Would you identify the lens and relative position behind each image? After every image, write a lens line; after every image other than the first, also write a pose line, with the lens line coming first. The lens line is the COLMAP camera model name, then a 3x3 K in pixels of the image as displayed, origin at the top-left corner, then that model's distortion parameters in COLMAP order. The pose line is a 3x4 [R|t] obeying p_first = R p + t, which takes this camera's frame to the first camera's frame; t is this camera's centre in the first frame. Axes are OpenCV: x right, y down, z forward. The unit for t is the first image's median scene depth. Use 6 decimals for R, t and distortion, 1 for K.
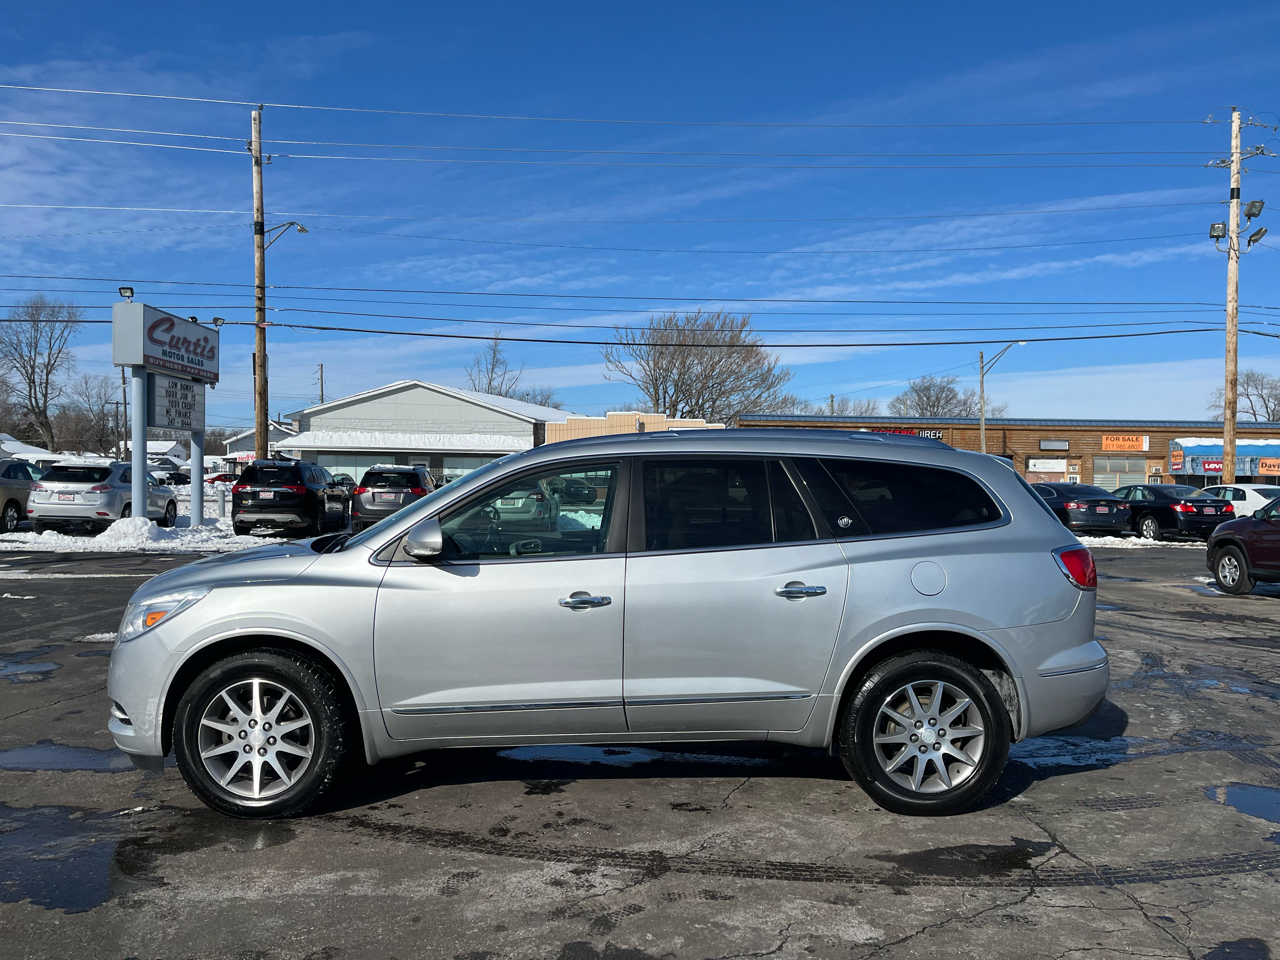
lens RADIAL K [[965.7, 0, 635.1], [0, 965.7, 497.1], [0, 0, 1]] dist [0.062225, -0.072173]
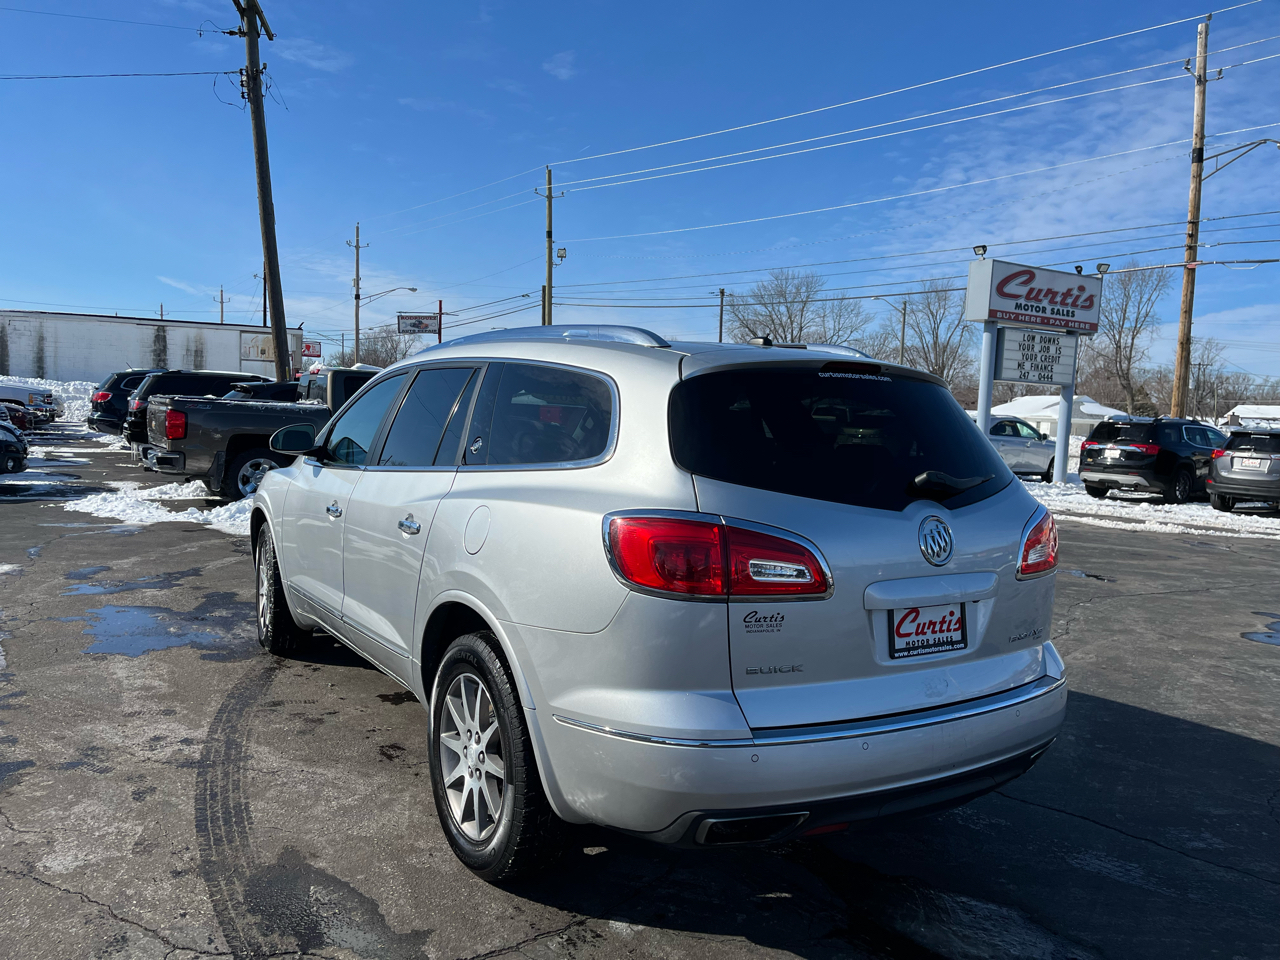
lens RADIAL K [[965.7, 0, 642.8], [0, 965.7, 489.2], [0, 0, 1]] dist [0.062225, -0.072173]
pose [[0.497882, 0.082717, -0.863291, 0.197777], [-0.058626, 0.996374, 0.061657, 0.001025], [0.865261, 0.019913, 0.500926, 0.156731]]
